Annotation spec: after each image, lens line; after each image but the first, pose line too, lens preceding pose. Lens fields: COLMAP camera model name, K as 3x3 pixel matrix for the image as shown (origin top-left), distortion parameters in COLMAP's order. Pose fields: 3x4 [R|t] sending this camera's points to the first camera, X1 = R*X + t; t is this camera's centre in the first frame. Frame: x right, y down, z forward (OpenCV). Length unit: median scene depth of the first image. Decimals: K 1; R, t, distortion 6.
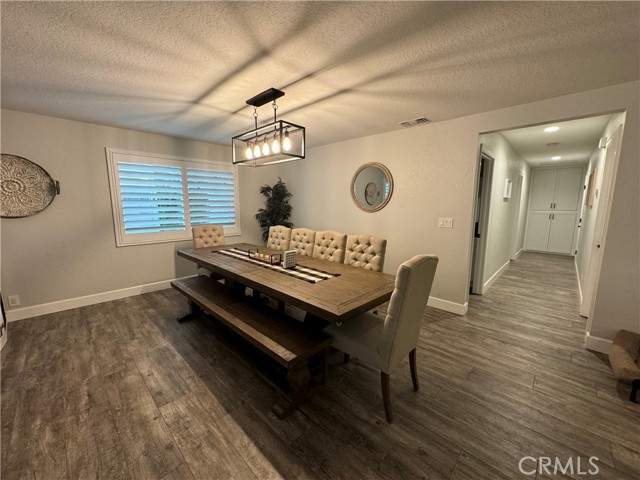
lens RADIAL K [[253.9, 0, 321.7], [0, 253.9, 238.8], [0, 0, 1]] dist [0.000640, 0.000563]
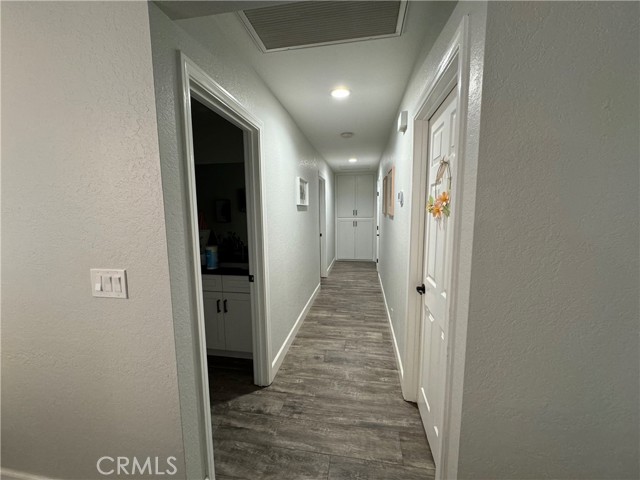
lens RADIAL K [[253.9, 0, 318.6], [0, 253.9, 238.2], [0, 0, 1]] dist [0.000640, 0.000563]
pose [[0.831248, -0.075336, 0.550773, 0.363202], [0.090103, 0.995932, 0.000238, -0.065774], [-0.548550, 0.049428, 0.834655, 0.390759]]
